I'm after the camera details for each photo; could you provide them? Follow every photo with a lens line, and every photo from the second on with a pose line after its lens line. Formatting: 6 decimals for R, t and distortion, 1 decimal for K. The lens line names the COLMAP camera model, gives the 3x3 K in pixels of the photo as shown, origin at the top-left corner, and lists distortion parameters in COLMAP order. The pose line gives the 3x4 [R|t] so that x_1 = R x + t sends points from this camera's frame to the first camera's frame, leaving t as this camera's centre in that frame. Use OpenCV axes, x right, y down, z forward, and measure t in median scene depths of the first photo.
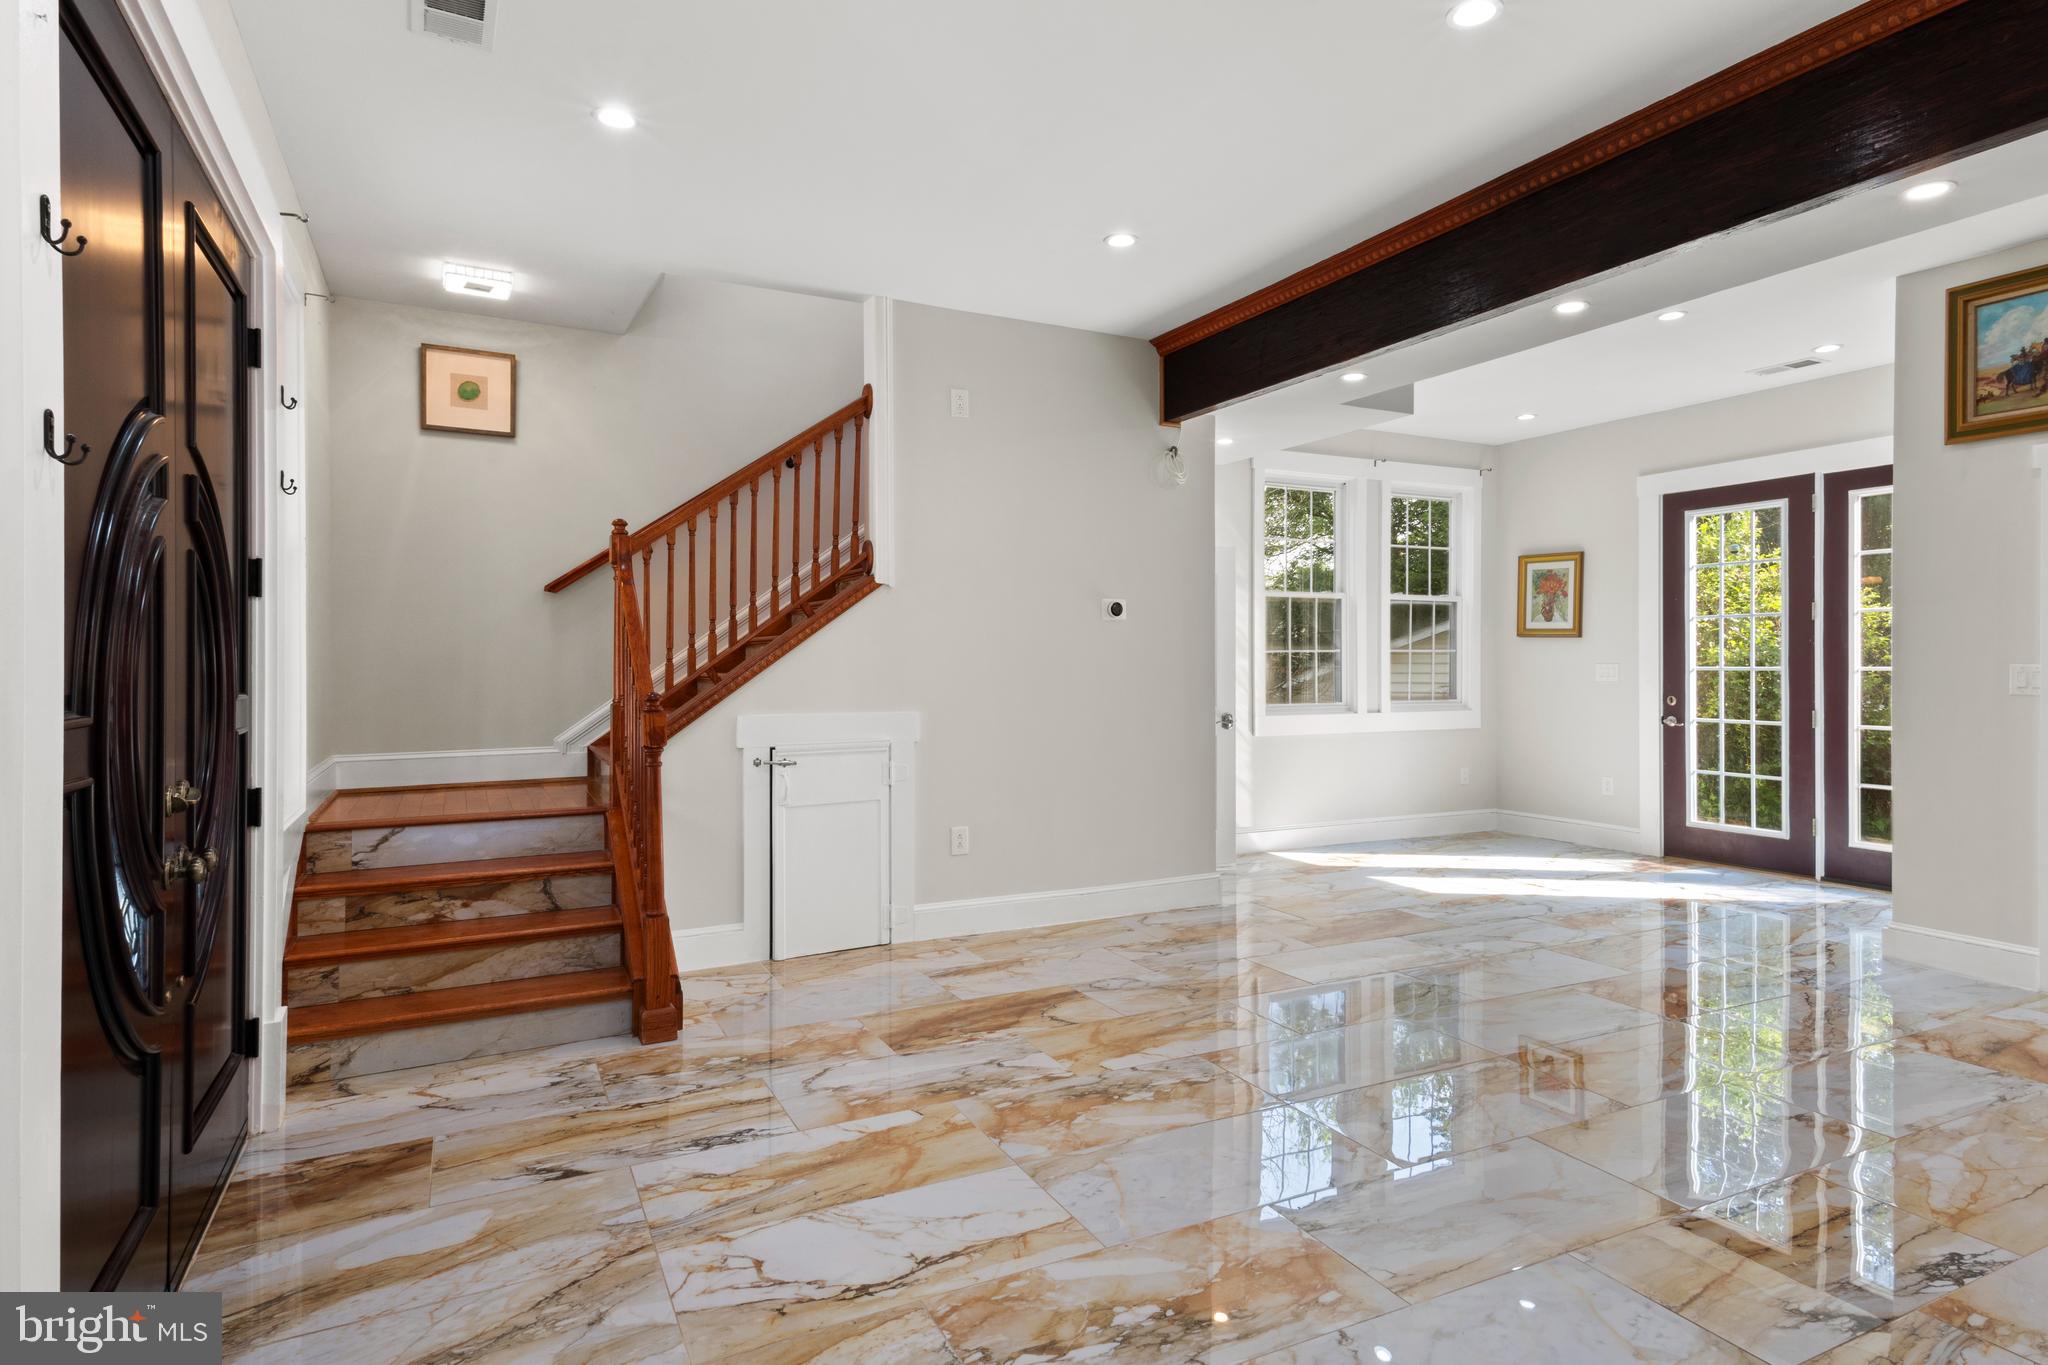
lens RADIAL K [[1094.6, 0, 1027.4], [0, 1094.6, 673.1], [0, 0, 1]] dist [0.026243, -0.000783]
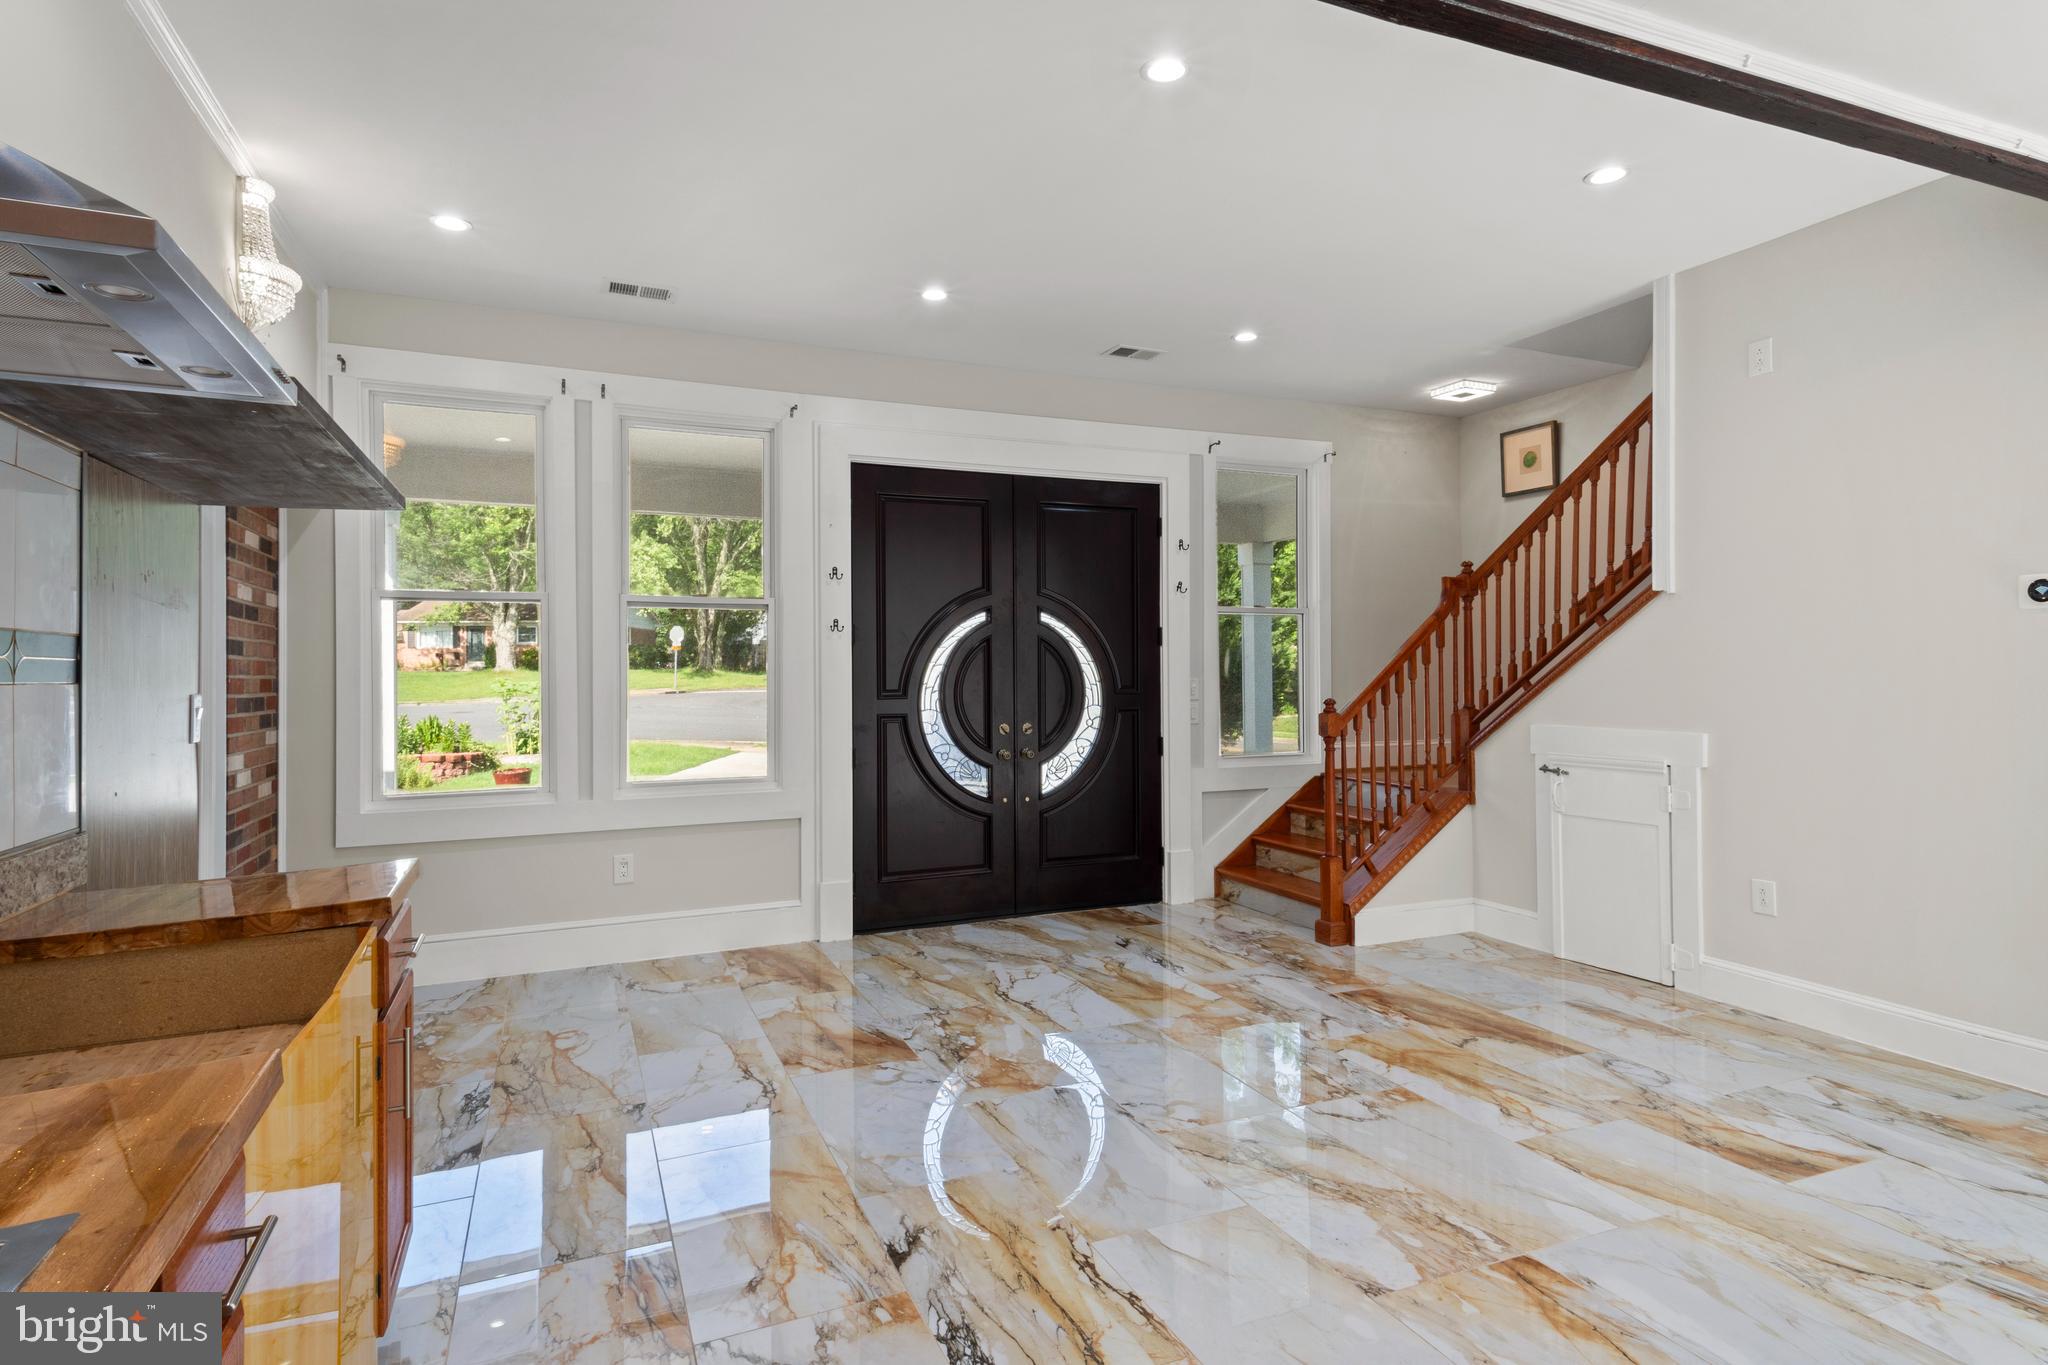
lens RADIAL K [[1094.6, 0, 1027.4], [0, 1094.6, 673.1], [0, 0, 1]] dist [0.026243, -0.000783]
pose [[-0.063090, 0.004428, -0.997998, 1.053533], [-0.005980, 0.999971, 0.004815, -0.017748], [0.997990, 0.006272, -0.063062, 0.674689]]
